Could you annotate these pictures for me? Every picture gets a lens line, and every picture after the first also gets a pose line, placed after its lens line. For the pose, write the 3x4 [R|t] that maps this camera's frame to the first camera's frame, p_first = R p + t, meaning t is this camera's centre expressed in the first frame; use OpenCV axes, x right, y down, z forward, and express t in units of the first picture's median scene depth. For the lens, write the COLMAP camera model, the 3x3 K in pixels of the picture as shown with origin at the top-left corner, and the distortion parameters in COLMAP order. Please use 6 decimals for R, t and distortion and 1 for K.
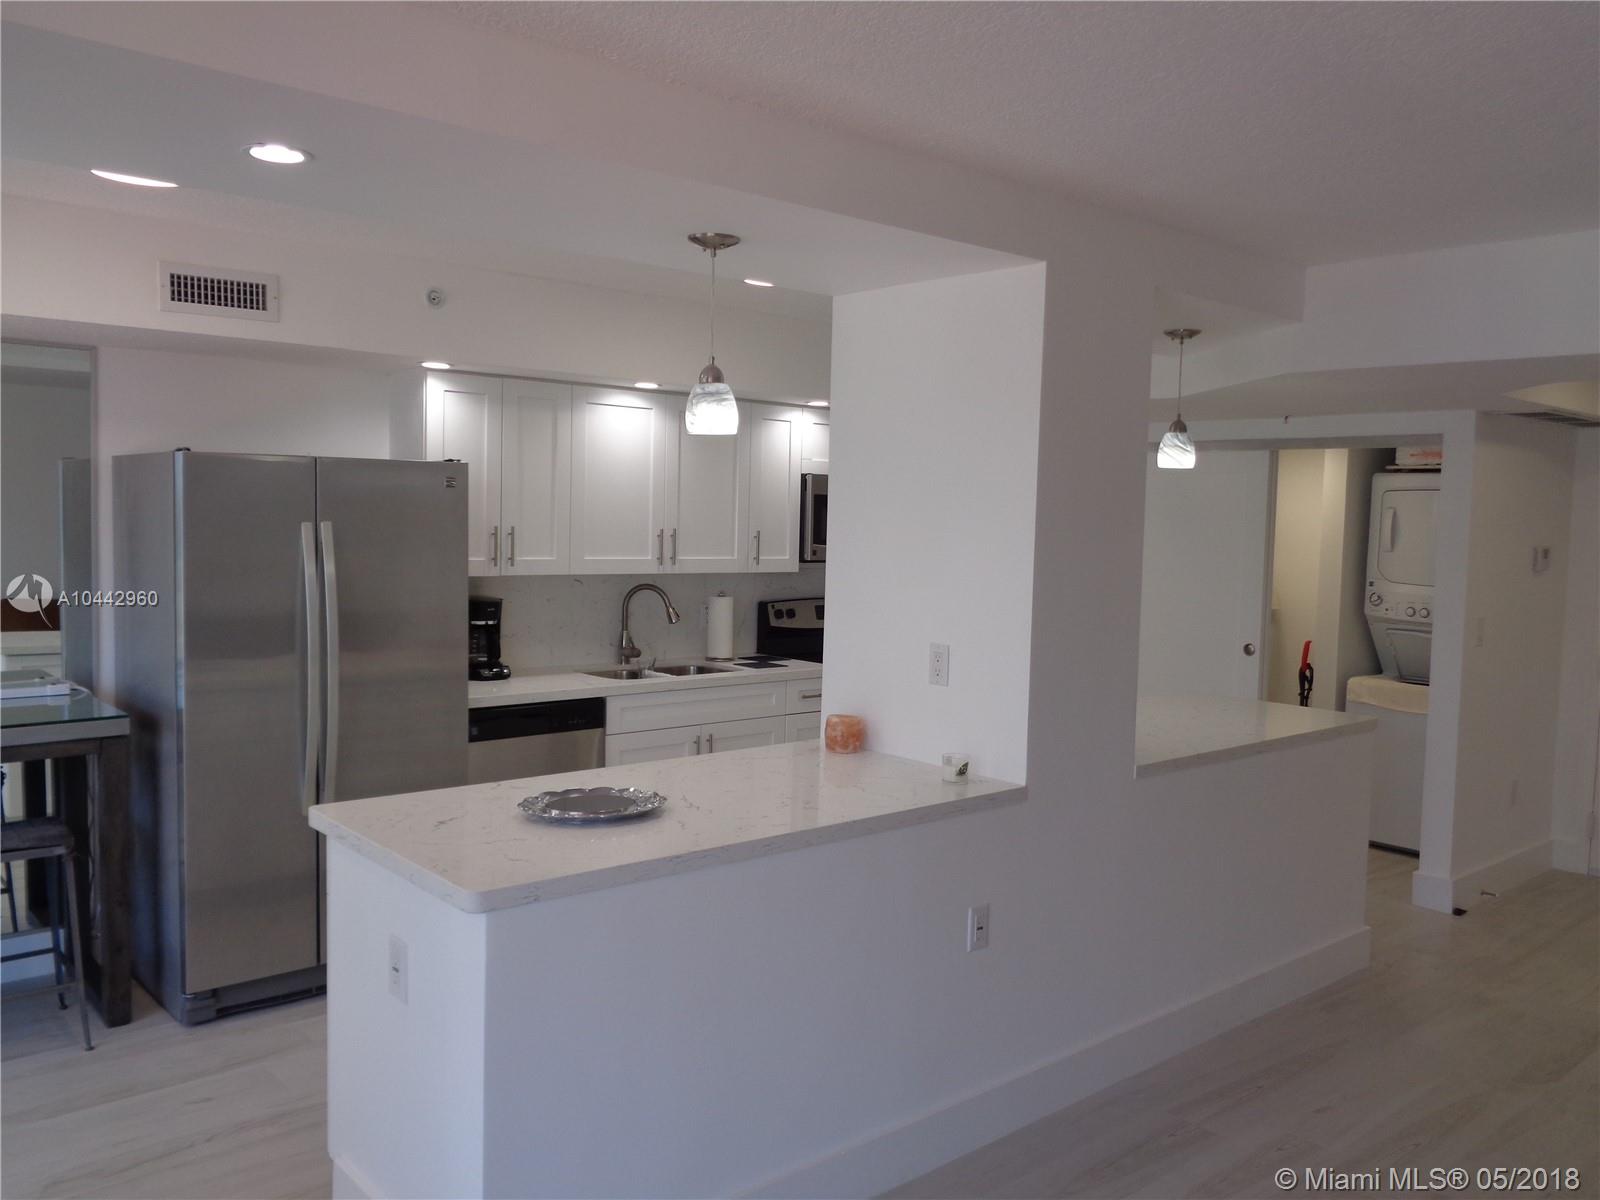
lens RADIAL K [[1276.9, 0, 805.3], [0, 1276.9, 593.3], [0, 0, 1]] dist [0.001711, -0.002930]
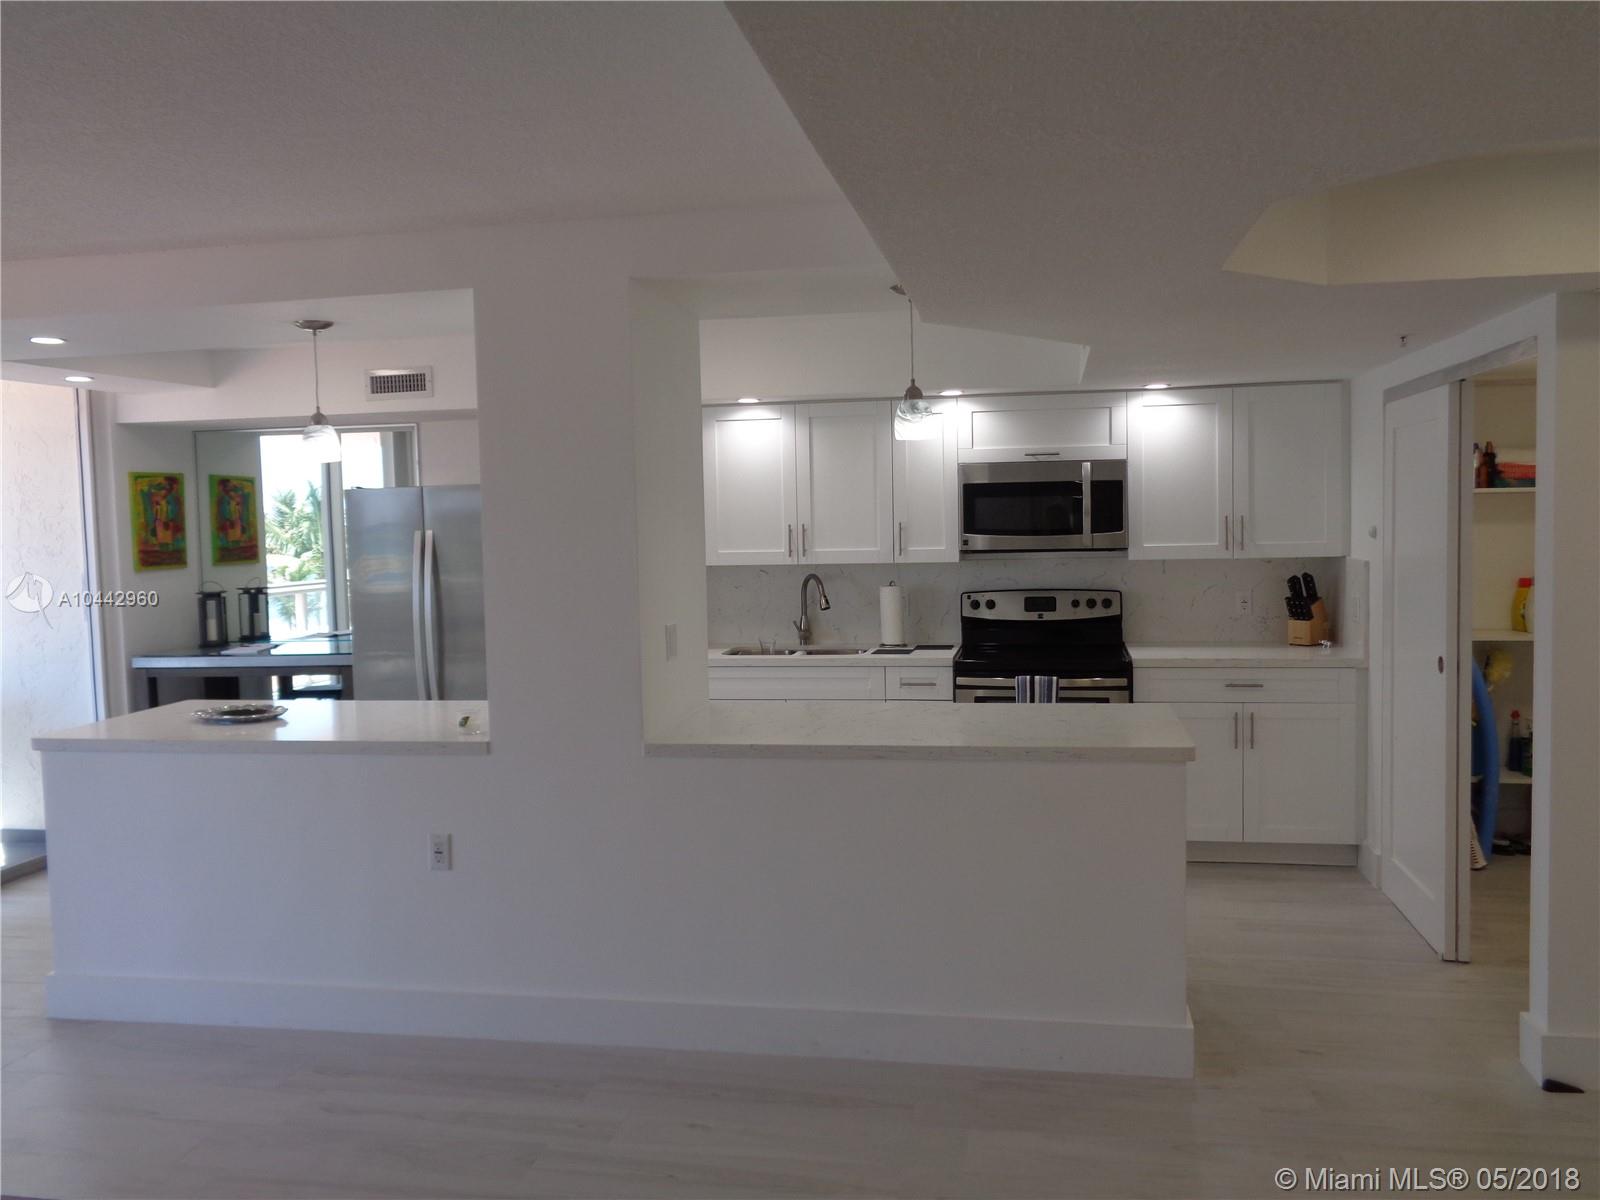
lens RADIAL K [[1276.9, 0, 807.2], [0, 1276.9, 592.9], [0, 0, 1]] dist [0.001711, -0.002930]
pose [[0.617069, 0.007864, -0.786870, 0.777663], [-0.010140, 0.999947, 0.002042, 0.007119], [0.786844, 0.006718, 0.617115, 0.316589]]
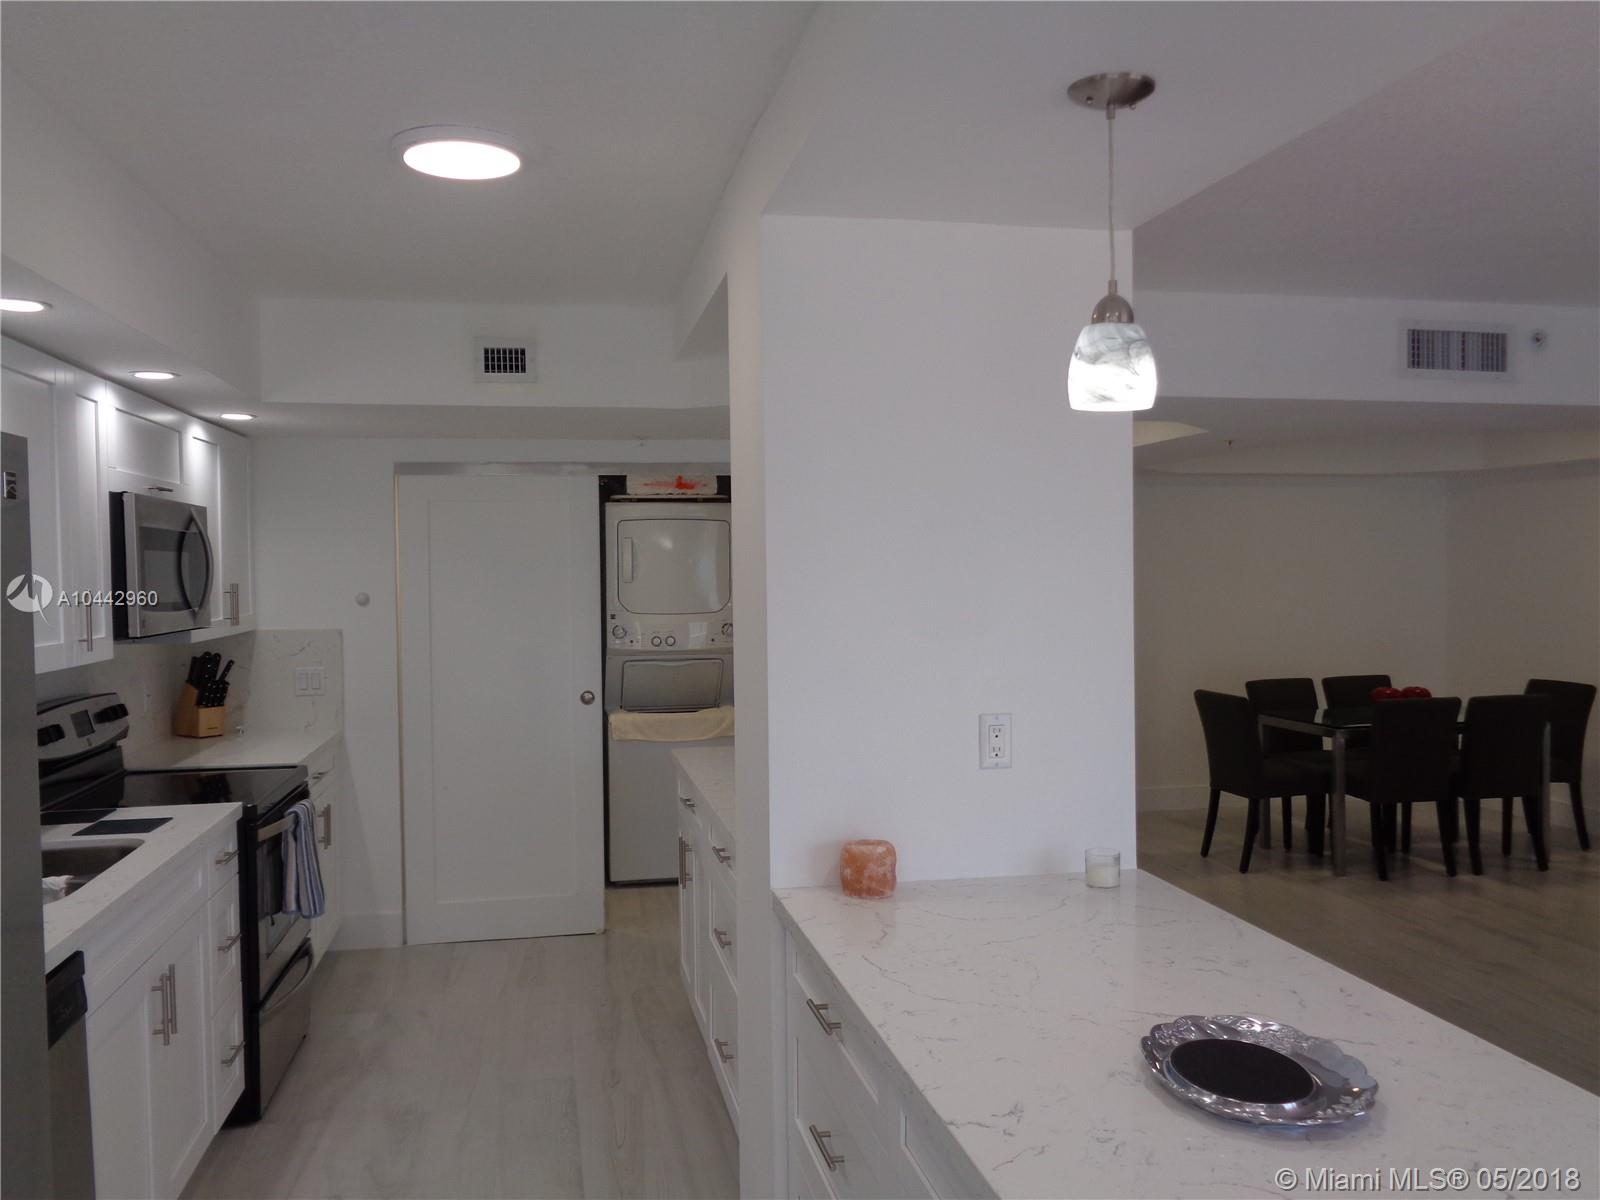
lens RADIAL K [[1276.9, 0, 805.6], [0, 1276.9, 606.1], [0, 0, 1]] dist [0.001711, -0.002930]
pose [[0.496869, -0.060765, 0.865696, -0.388148], [0.080362, 0.996481, 0.023821, -0.032199], [-0.864097, 0.057733, 0.500003, 0.471182]]
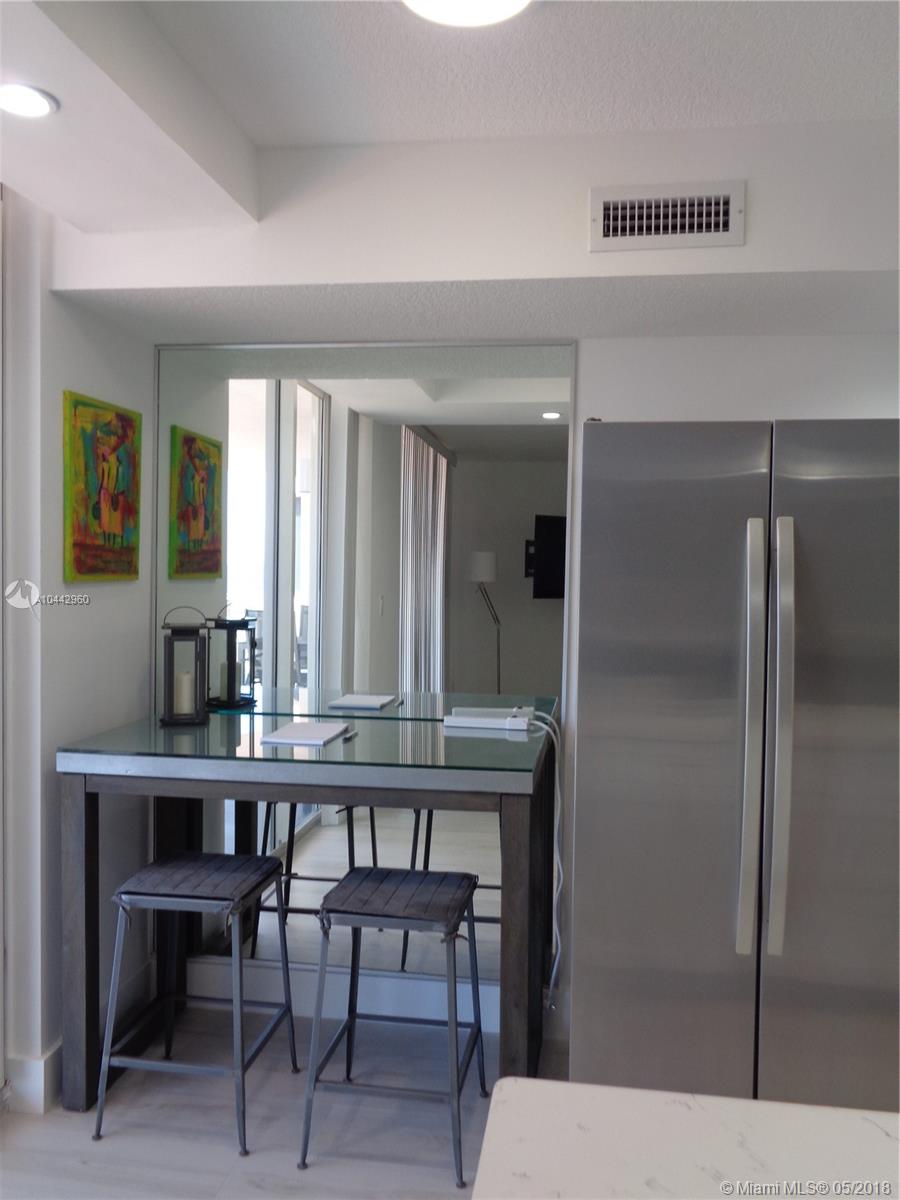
lens RADIAL K [[957.7, 0, 451.2], [0, 957.7, 600.3], [0, 0, 1]] dist [0.001711, -0.002930]
pose [[0.644296, 0.014467, -0.764639, -0.077770], [-0.052062, 0.998331, -0.024979, 0.006286], [0.763002, 0.055903, 0.643975, 0.403592]]
